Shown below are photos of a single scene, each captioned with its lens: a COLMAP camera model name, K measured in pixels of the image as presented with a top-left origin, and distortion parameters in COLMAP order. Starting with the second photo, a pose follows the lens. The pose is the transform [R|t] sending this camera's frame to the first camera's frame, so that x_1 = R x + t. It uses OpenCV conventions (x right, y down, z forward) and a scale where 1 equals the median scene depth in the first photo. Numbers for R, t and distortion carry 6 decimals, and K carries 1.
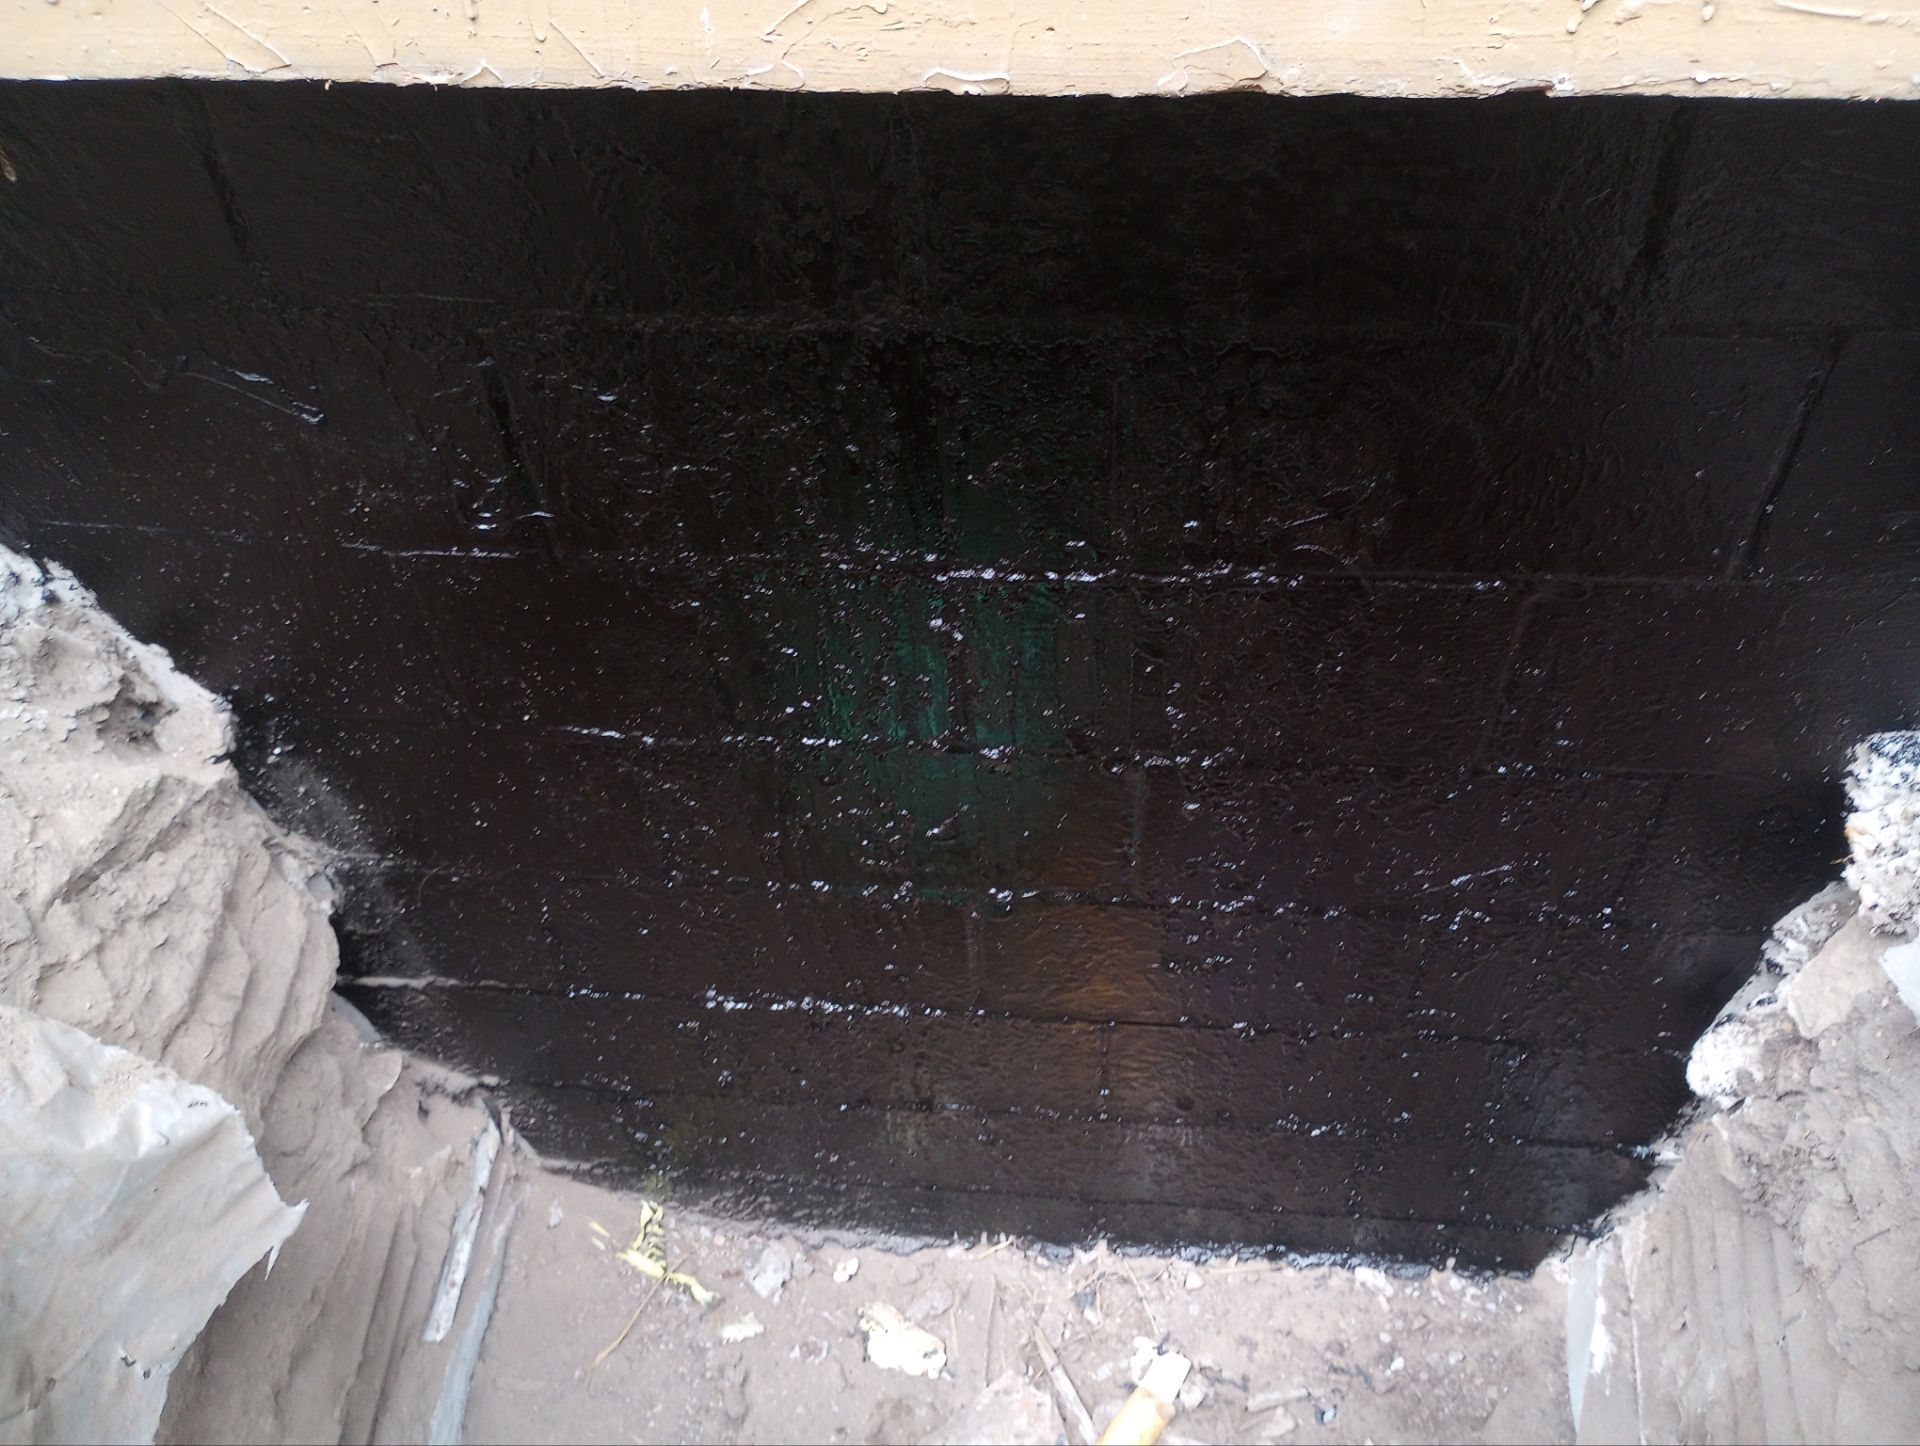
lens RADIAL K [[1561.2, 0, 949.2], [0, 1561.2, 734.6], [0, 0, 1]] dist [0.065686, -0.086040]
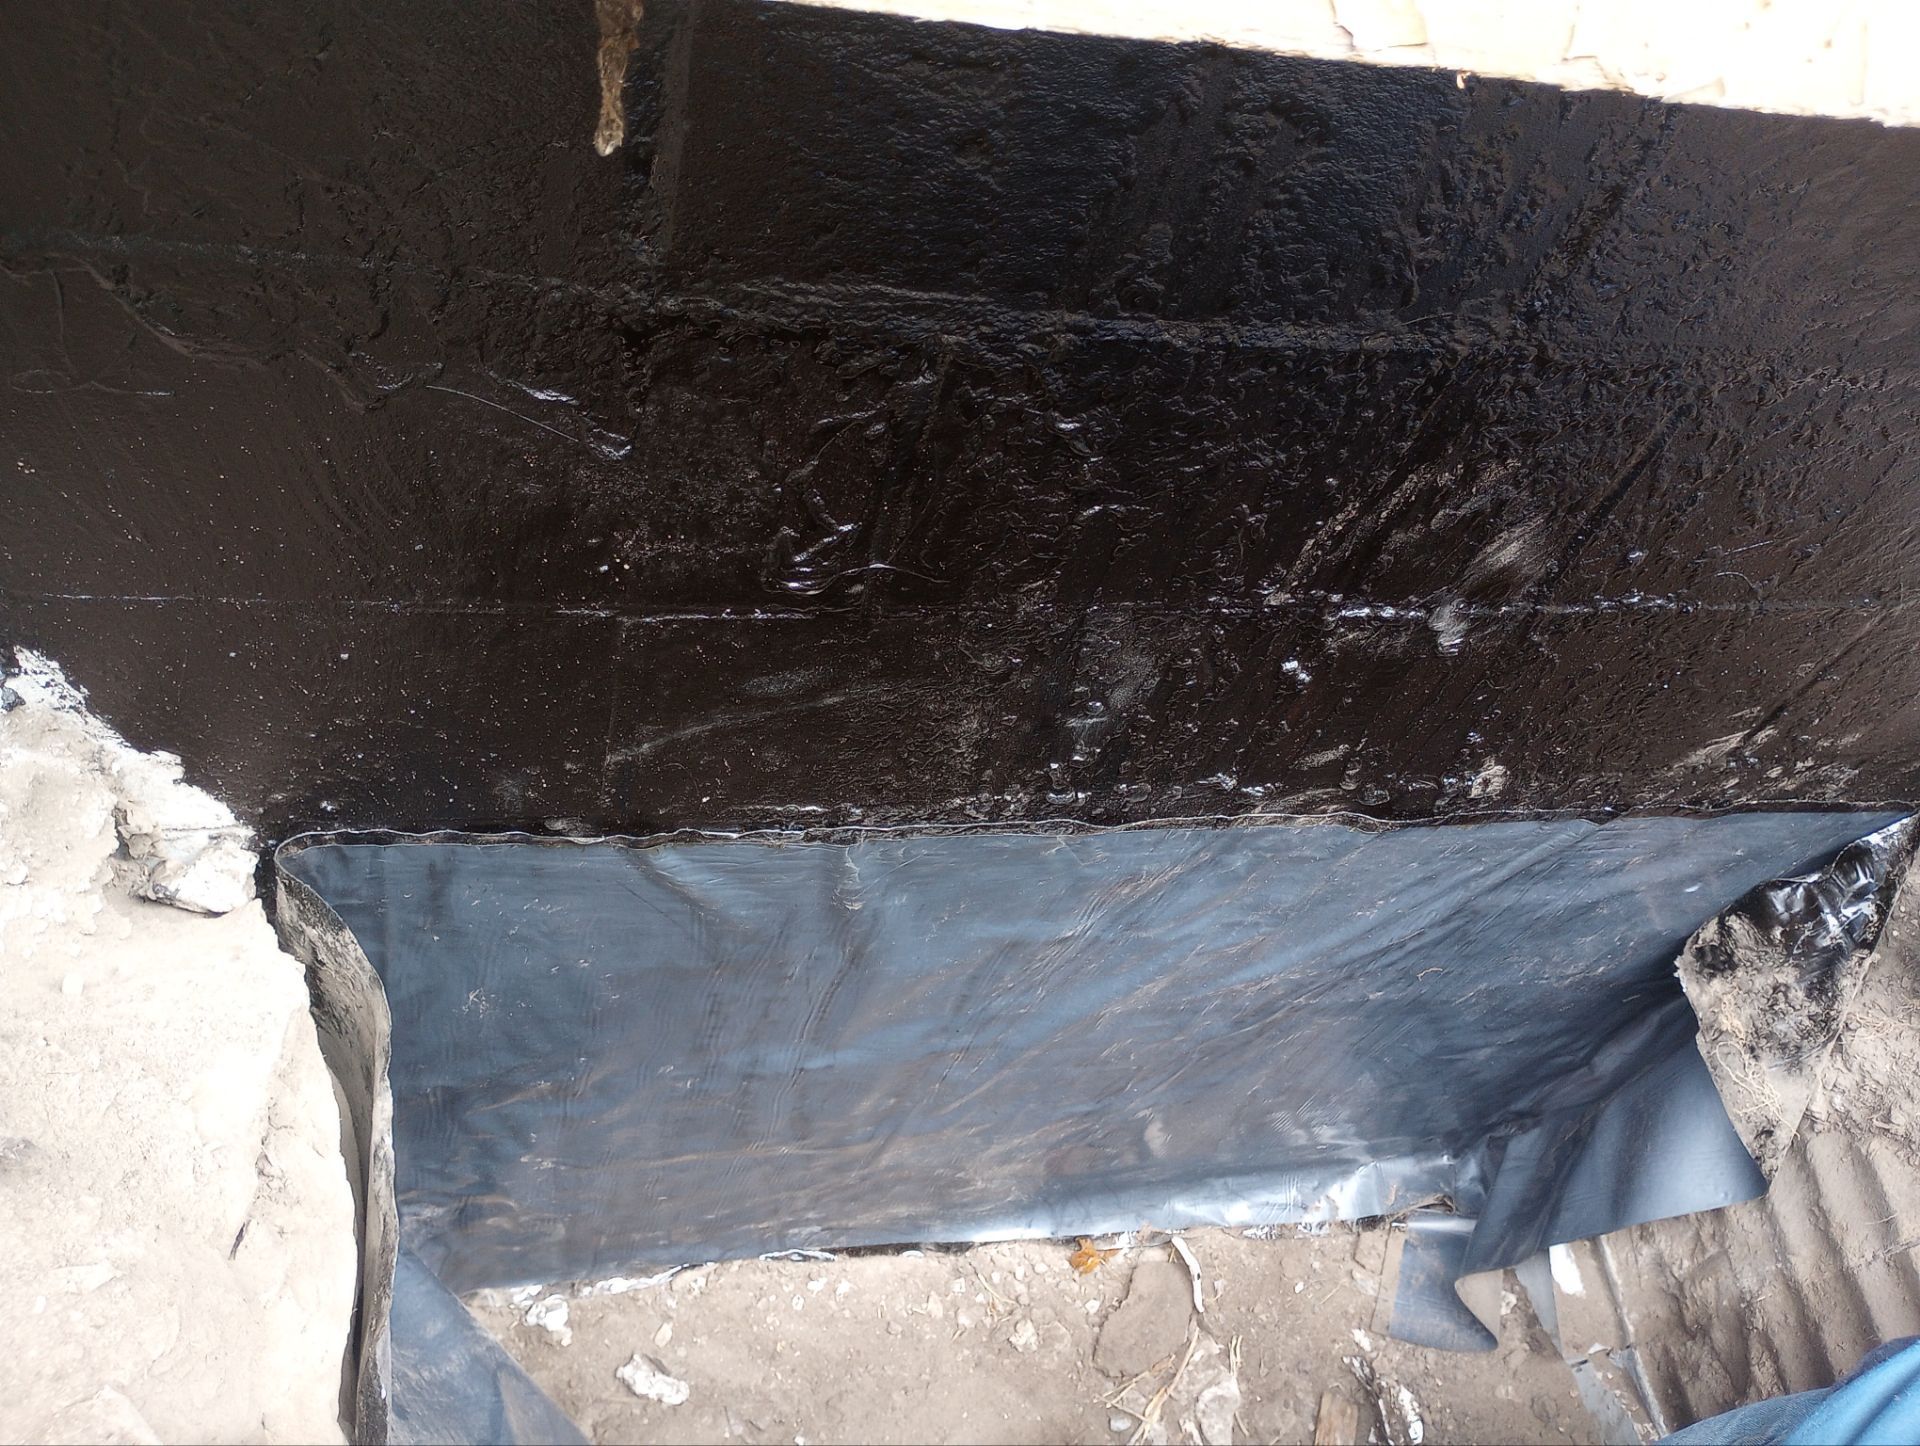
lens RADIAL K [[1561.2, 0, 946.1], [0, 1561.2, 719.6], [0, 0, 1]] dist [0.065686, -0.086040]
pose [[0.926080, -0.080490, 0.368643, -0.396464], [0.034664, 0.991000, 0.129296, -0.127874], [-0.375732, -0.106960, 0.920535, 0.251162]]
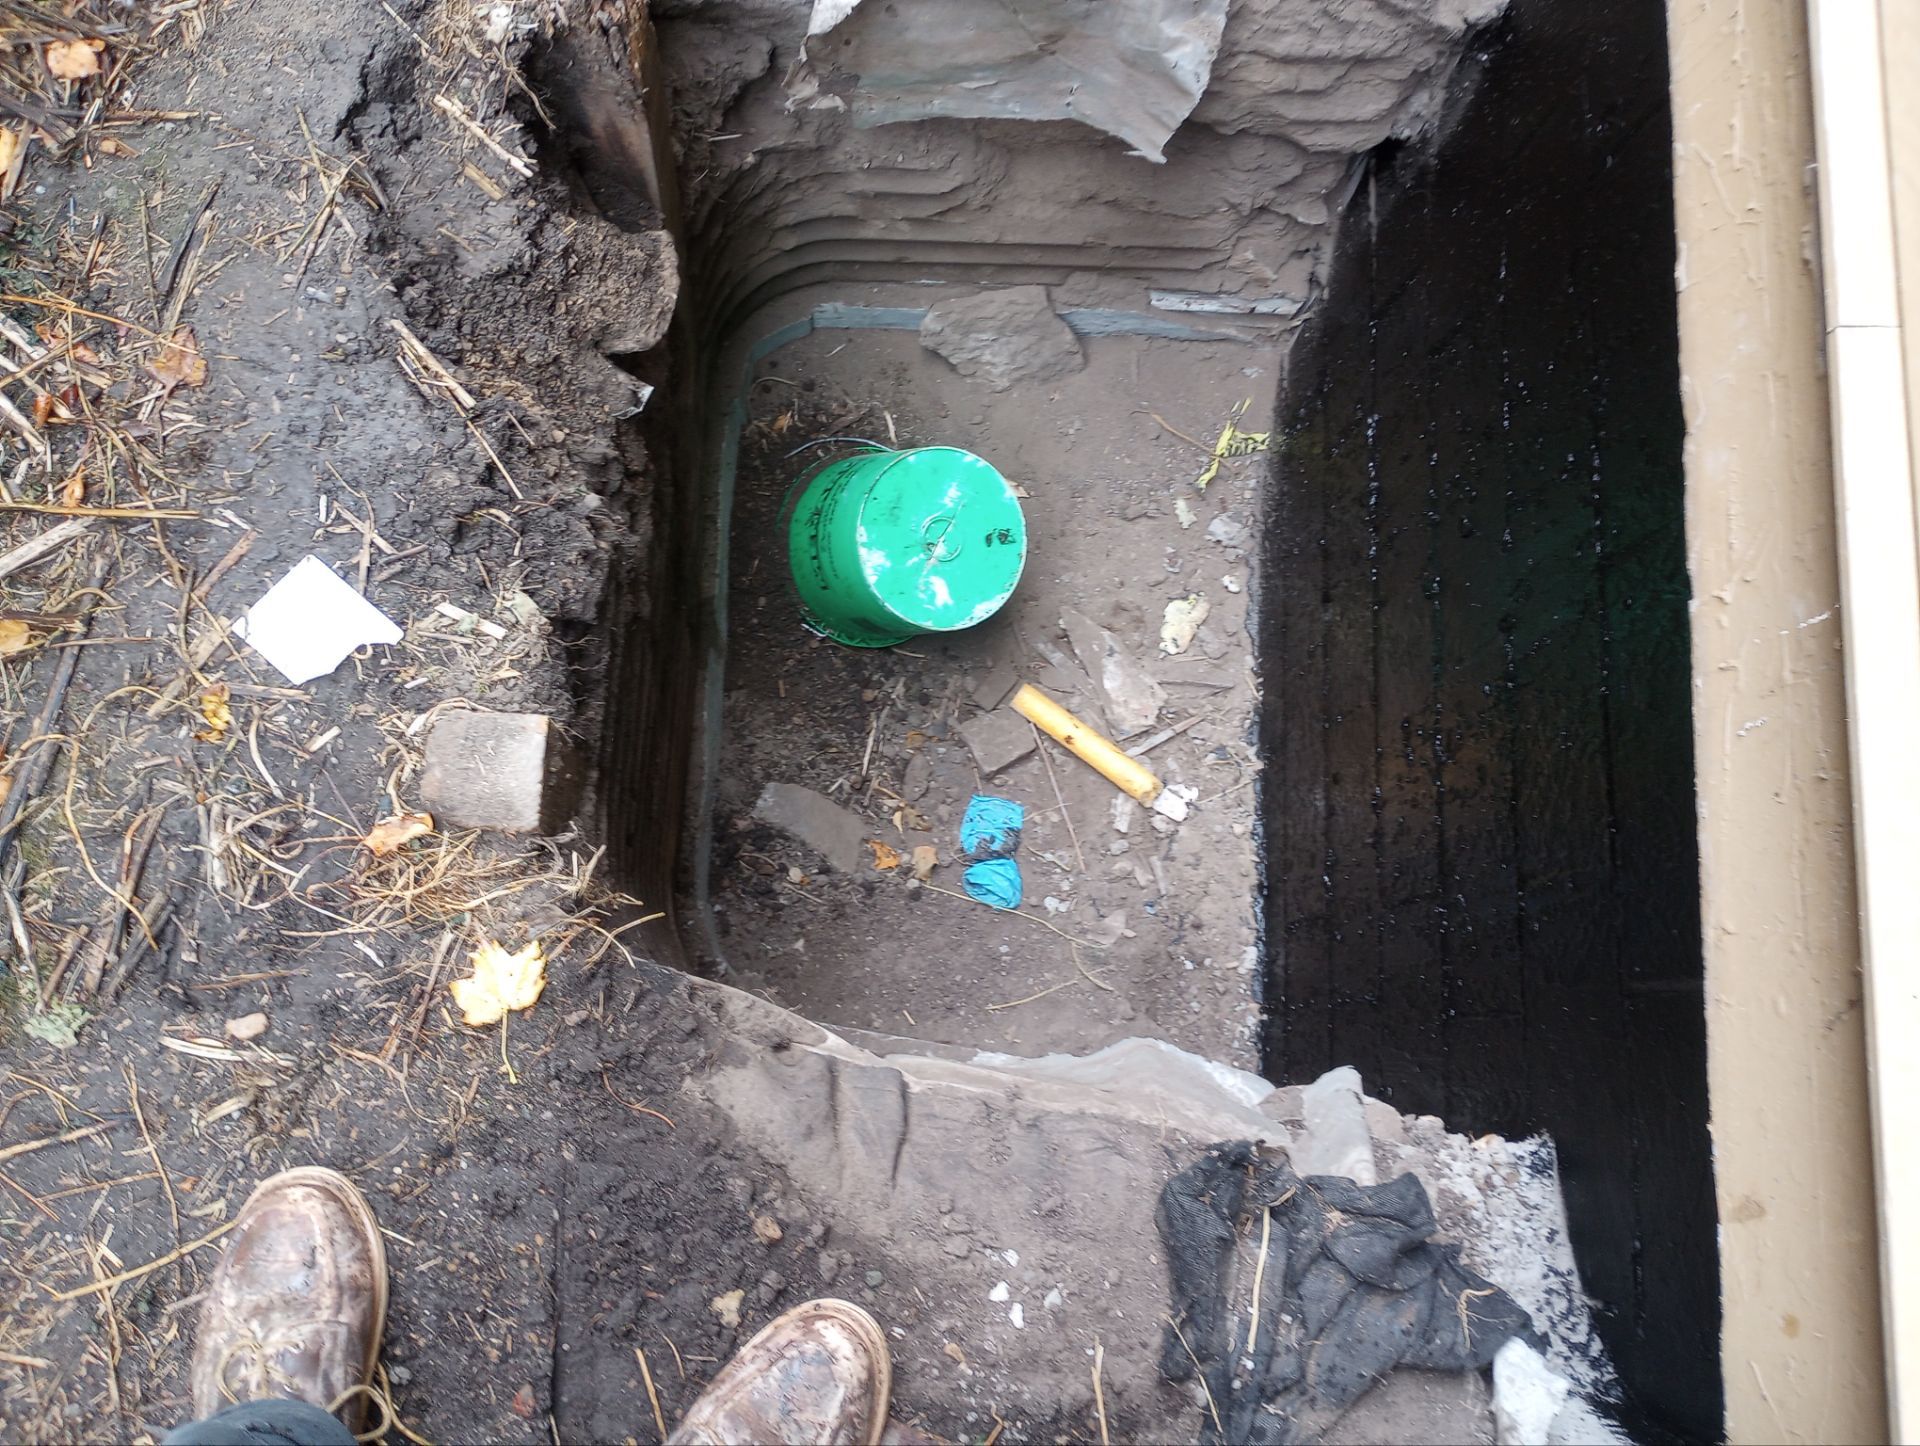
lens RADIAL K [[1561.2, 0, 971.7], [0, 1561.2, 711.7], [0, 0, 1]] dist [0.065686, -0.086040]
pose [[0.042651, 0.988834, -0.142785, 0.323441], [-0.820445, 0.116220, 0.559788, -0.323234], [0.570132, 0.093272, 0.816241, -0.351162]]
